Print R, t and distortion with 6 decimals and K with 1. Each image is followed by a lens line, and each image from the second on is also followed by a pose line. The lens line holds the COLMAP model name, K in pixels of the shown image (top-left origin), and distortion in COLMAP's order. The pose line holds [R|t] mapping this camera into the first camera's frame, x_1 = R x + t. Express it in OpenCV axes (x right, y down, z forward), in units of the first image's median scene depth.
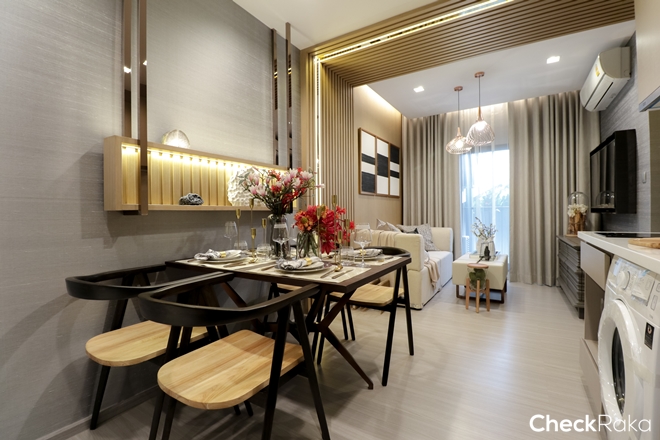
lens RADIAL K [[307.0, 0, 328.6], [0, 307.0, 217.1], [0, 0, 1]] dist [-0.022927, -0.000342]
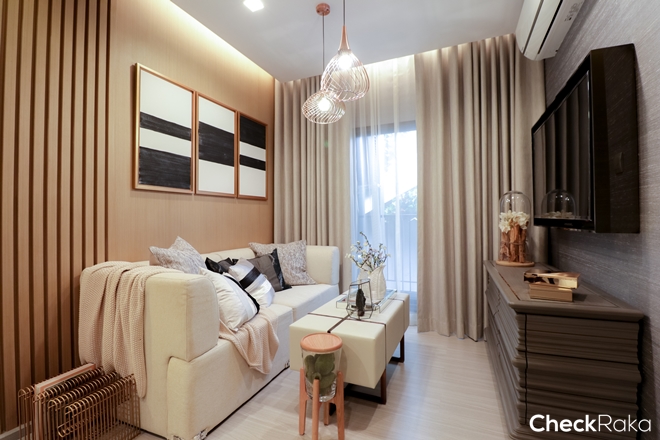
lens RADIAL K [[307.0, 0, 331.8], [0, 307.0, 217.8], [0, 0, 1]] dist [-0.022927, -0.000342]
pose [[0.986904, 0.004427, 0.161251, 0.330194], [-0.001294, 0.999808, -0.019533, -0.016024], [-0.161306, 0.019068, 0.986720, 0.412832]]
